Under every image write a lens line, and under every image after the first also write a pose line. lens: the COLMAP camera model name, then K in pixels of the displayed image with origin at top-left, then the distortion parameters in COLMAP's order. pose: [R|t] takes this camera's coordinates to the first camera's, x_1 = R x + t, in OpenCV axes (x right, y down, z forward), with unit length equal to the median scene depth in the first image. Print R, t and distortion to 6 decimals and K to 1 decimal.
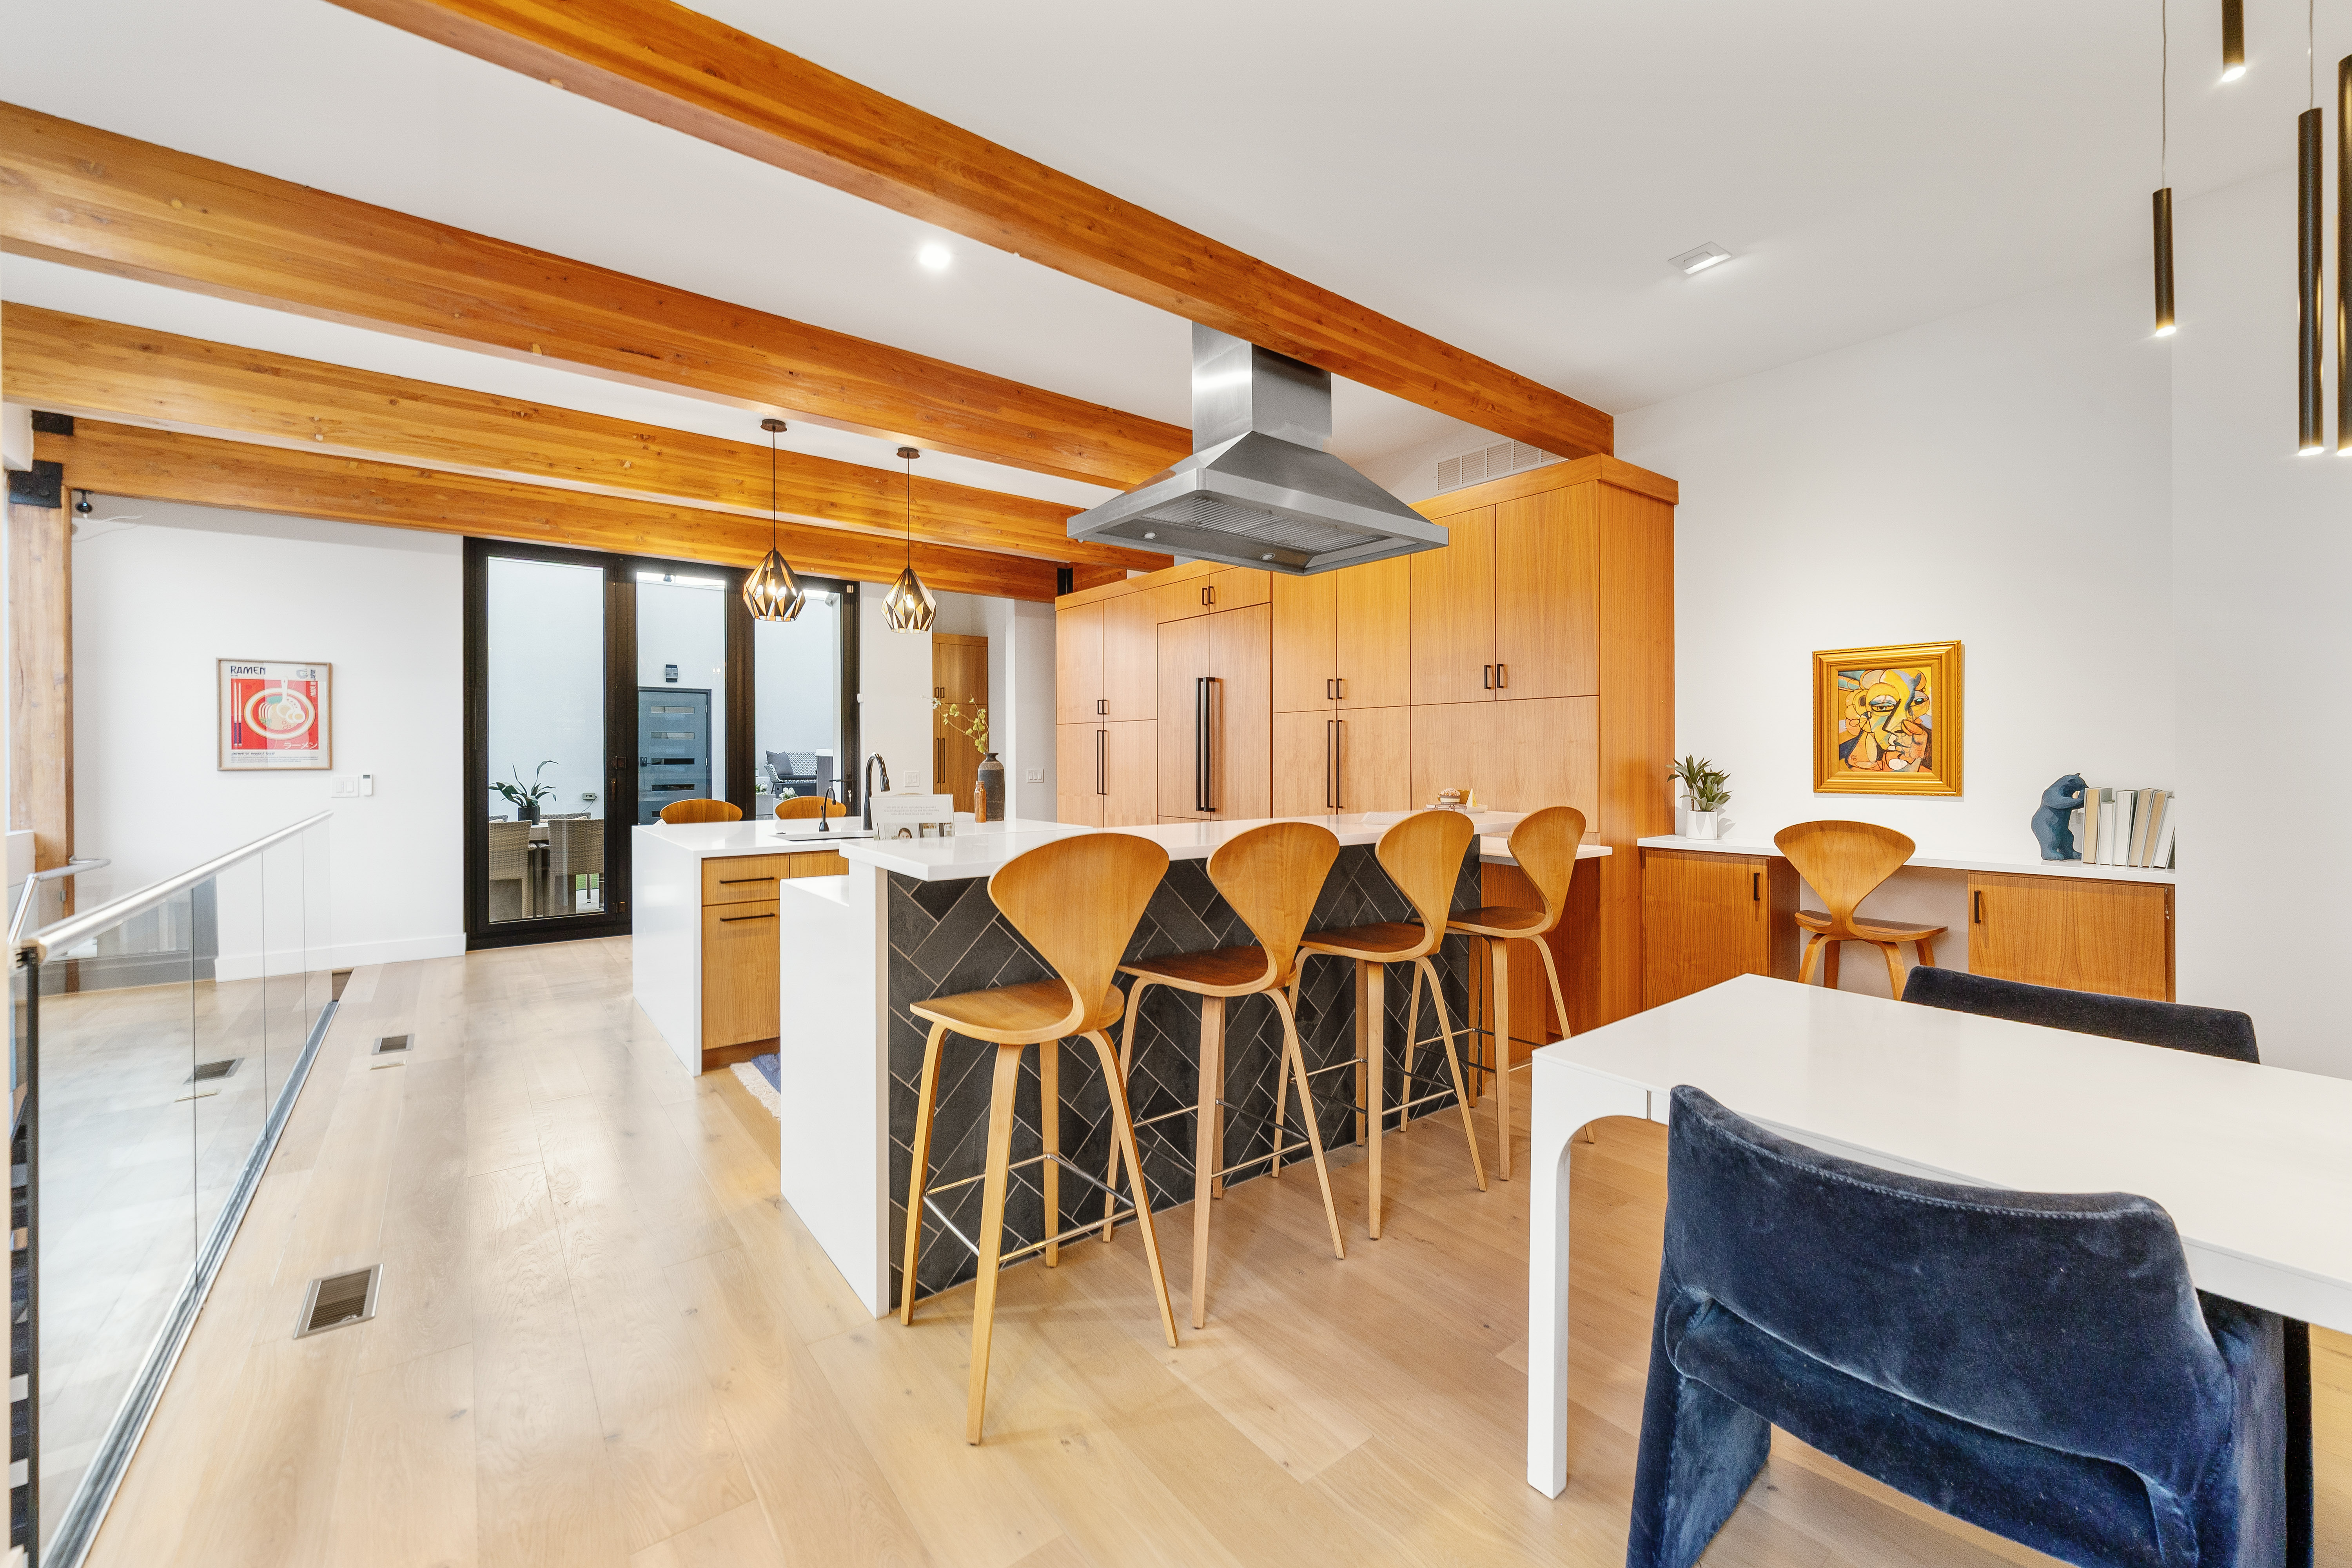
lens RADIAL K [[936.8, 0, 1172.3], [0, 936.8, 760.6], [0, 0, 1]] dist [-0.002177, -0.000238]
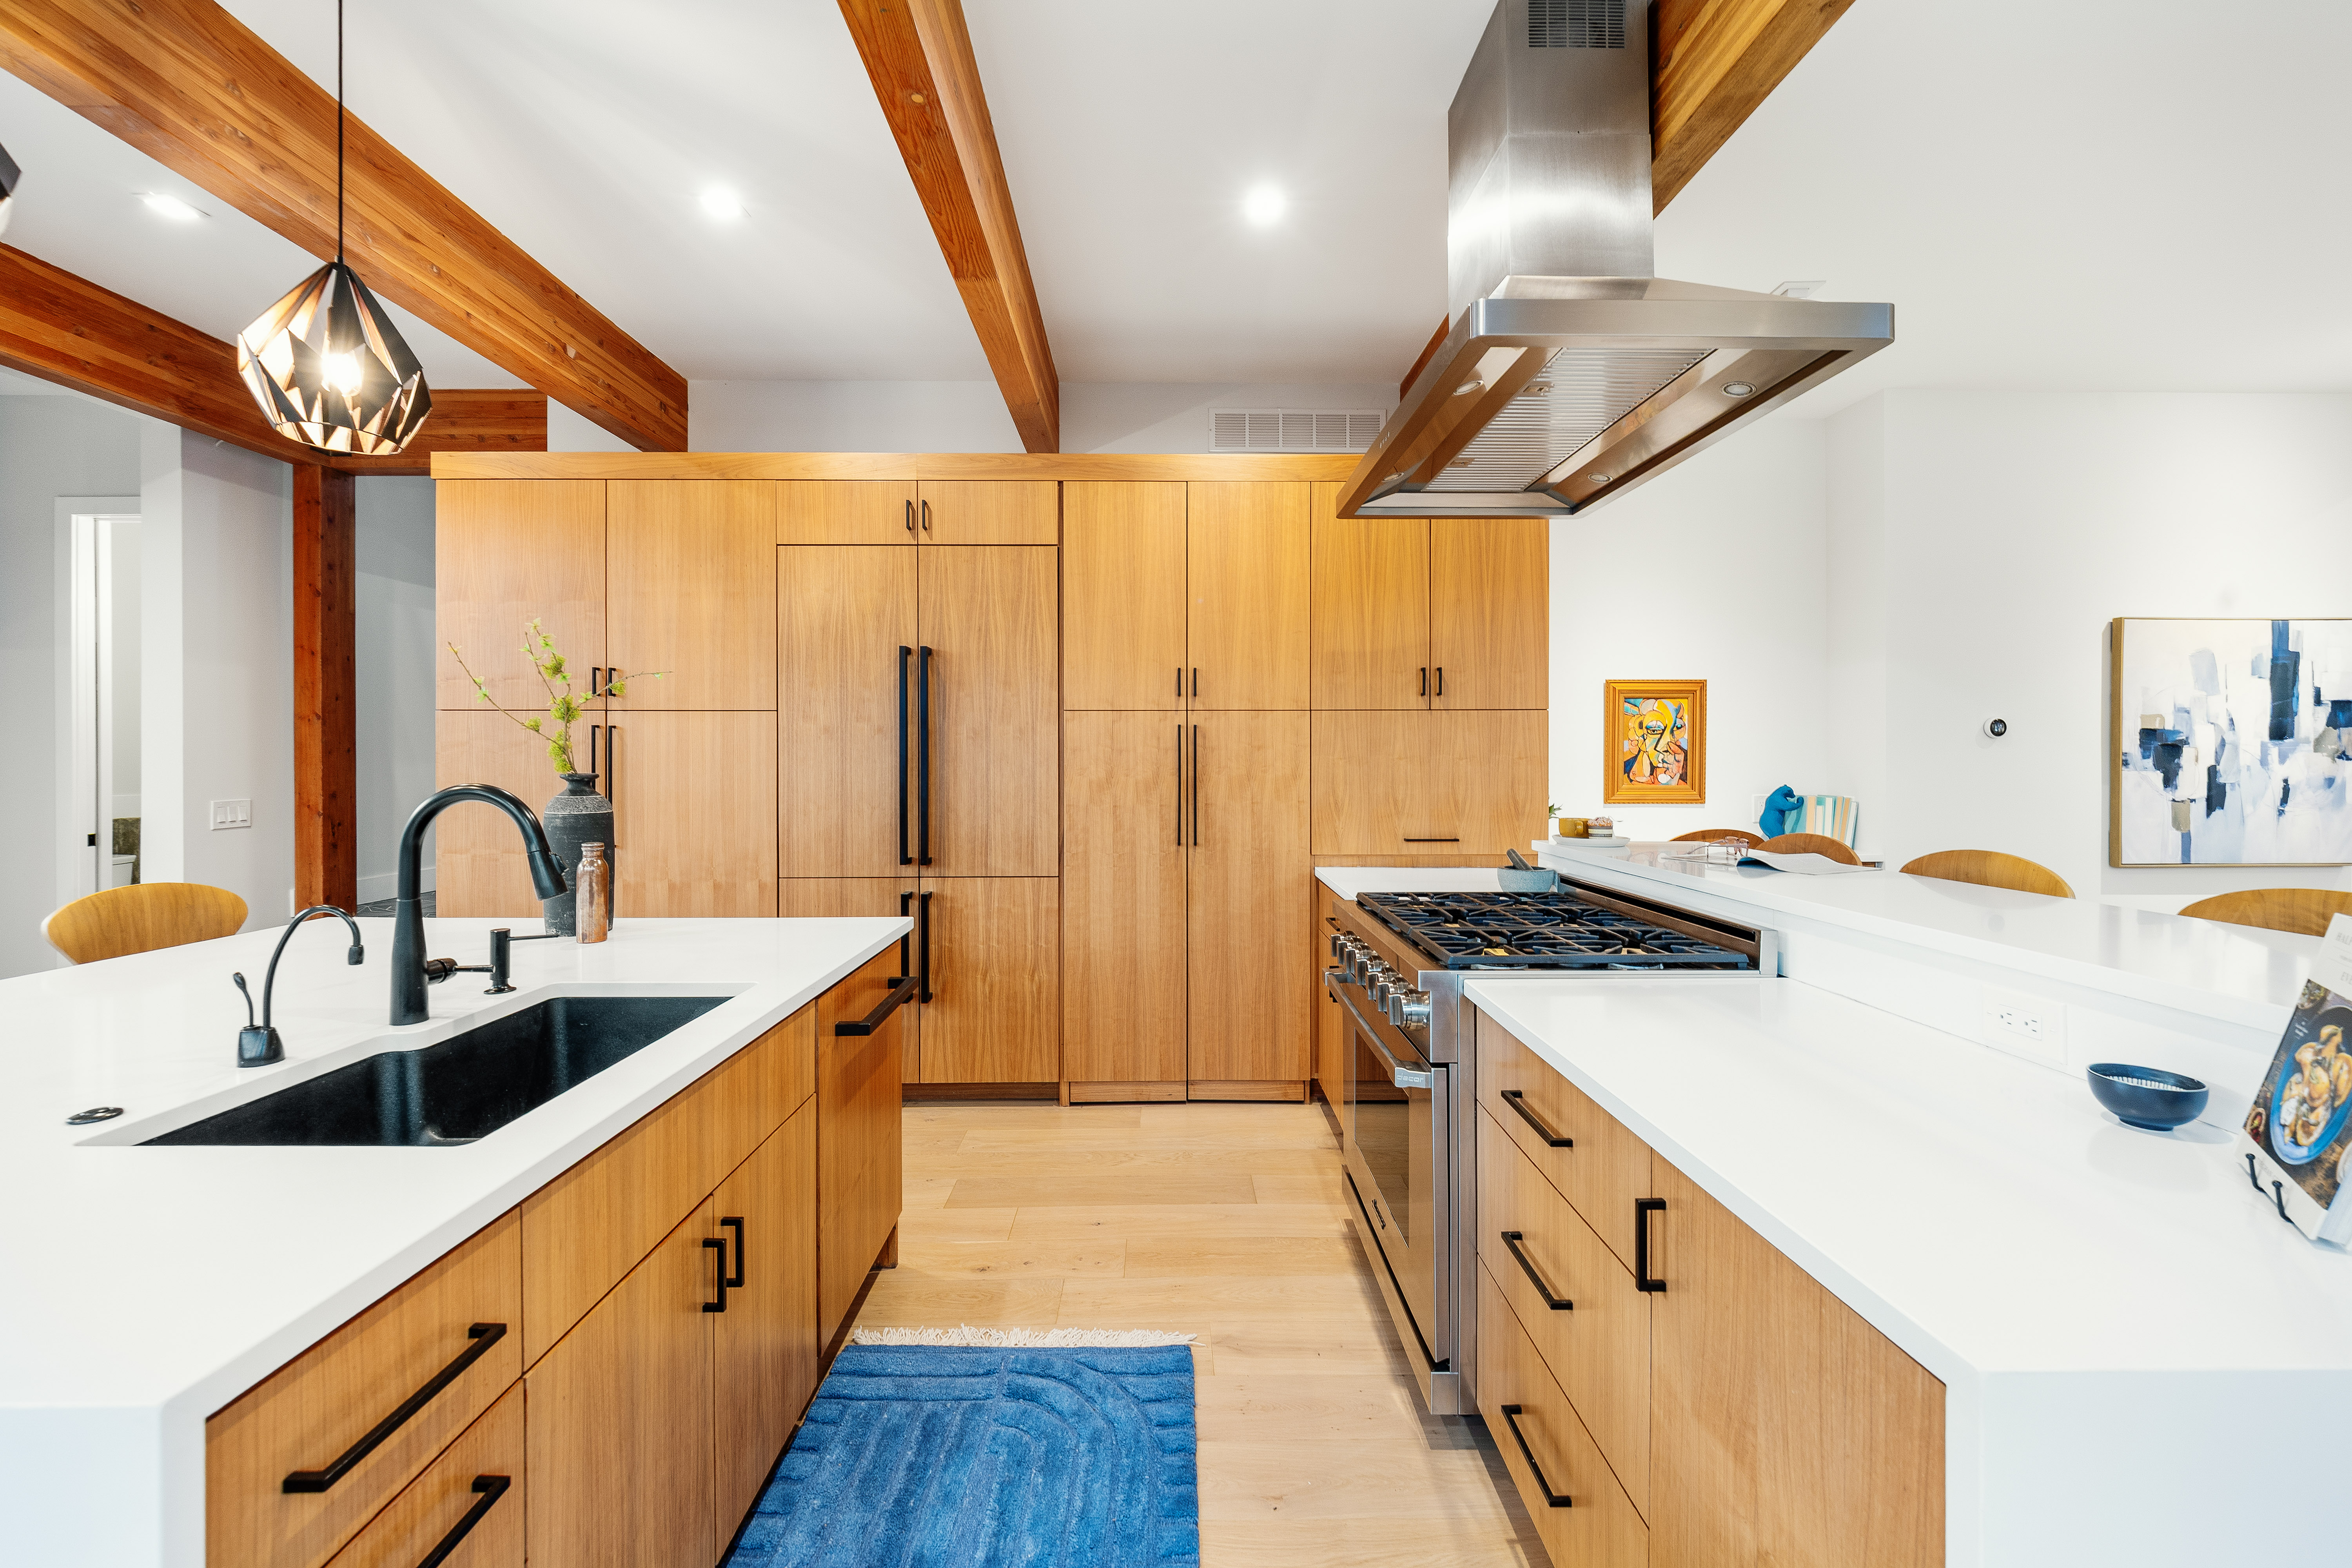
lens RADIAL K [[921.8, 0, 1170.1], [0, 921.8, 764.6], [0, 0, 1]] dist [-0.004118, 0.000094]
pose [[0.601071, -0.003724, 0.799187, -0.407797], [0.004964, 0.999987, 0.000926, -0.013142], [-0.799180, 0.003410, 0.601082, 0.578954]]
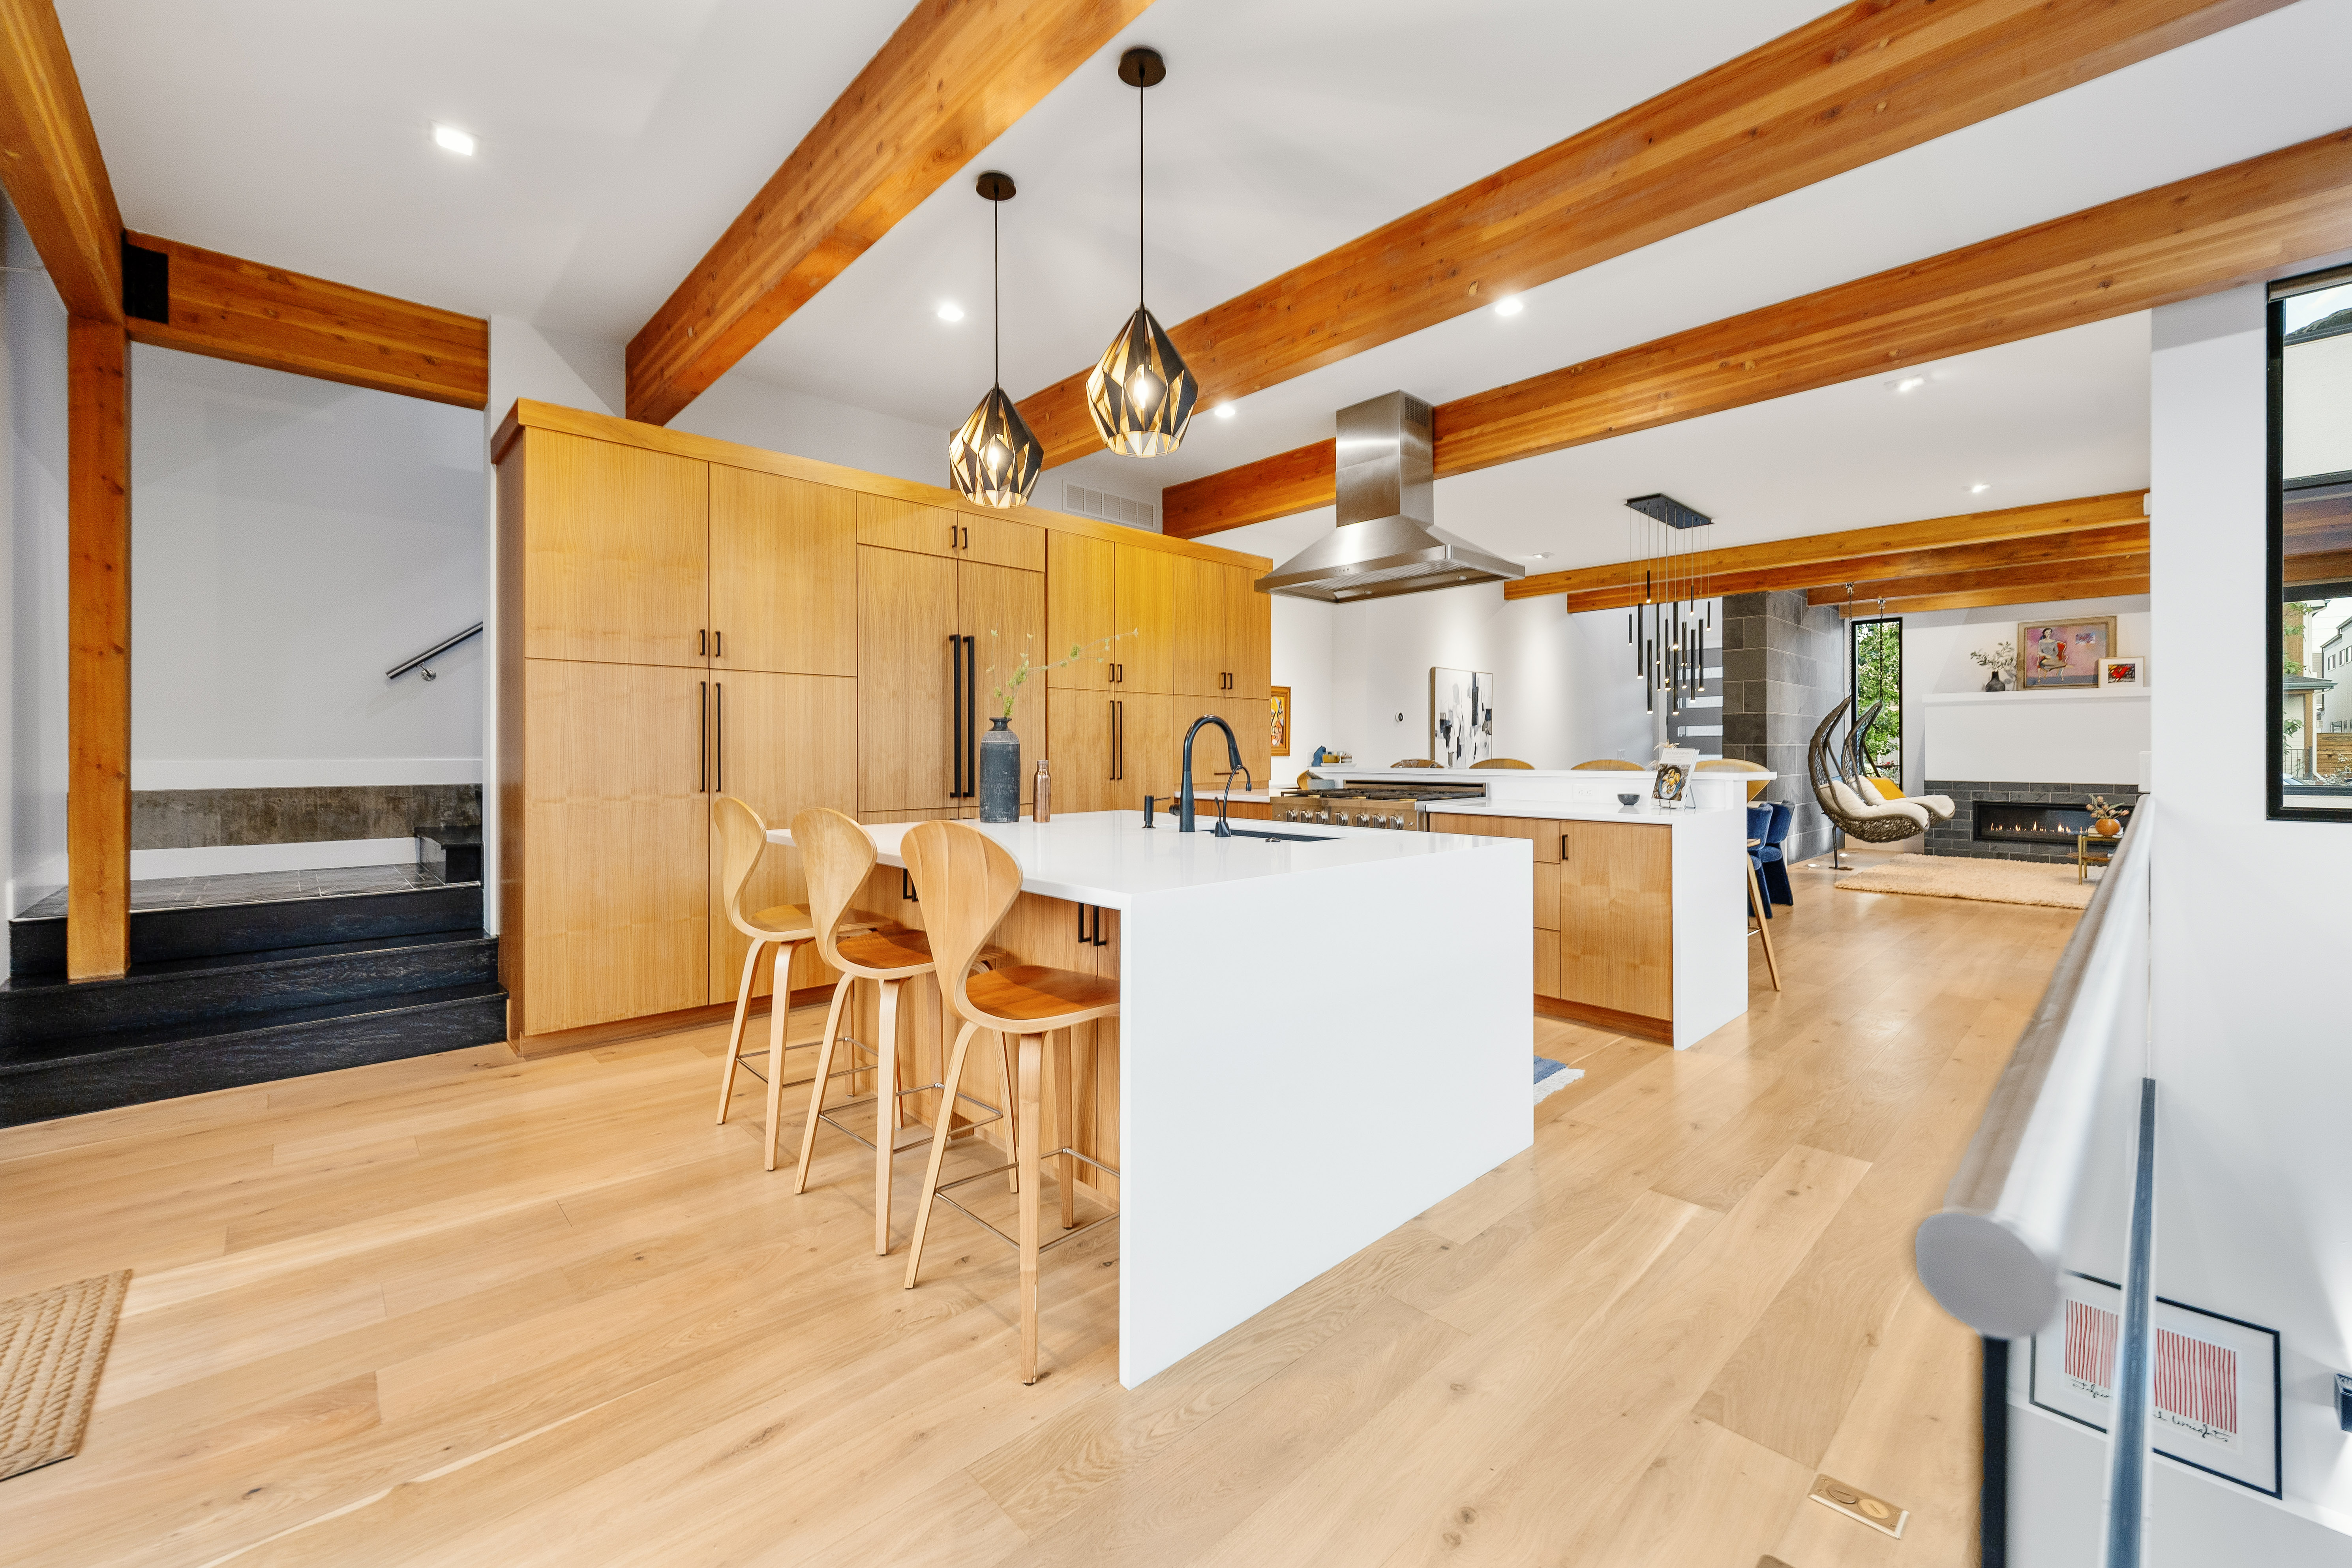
lens RADIAL K [[942.9, 0, 1170.1], [0, 942.9, 751.4], [0, 0, 1]] dist [-0.003015, -0.000403]
pose [[-0.092875, -0.000030, 0.995678, -0.947047], [0.005444, 0.999985, 0.000538, 0.016342], [-0.995663, 0.005470, -0.092873, 1.039862]]
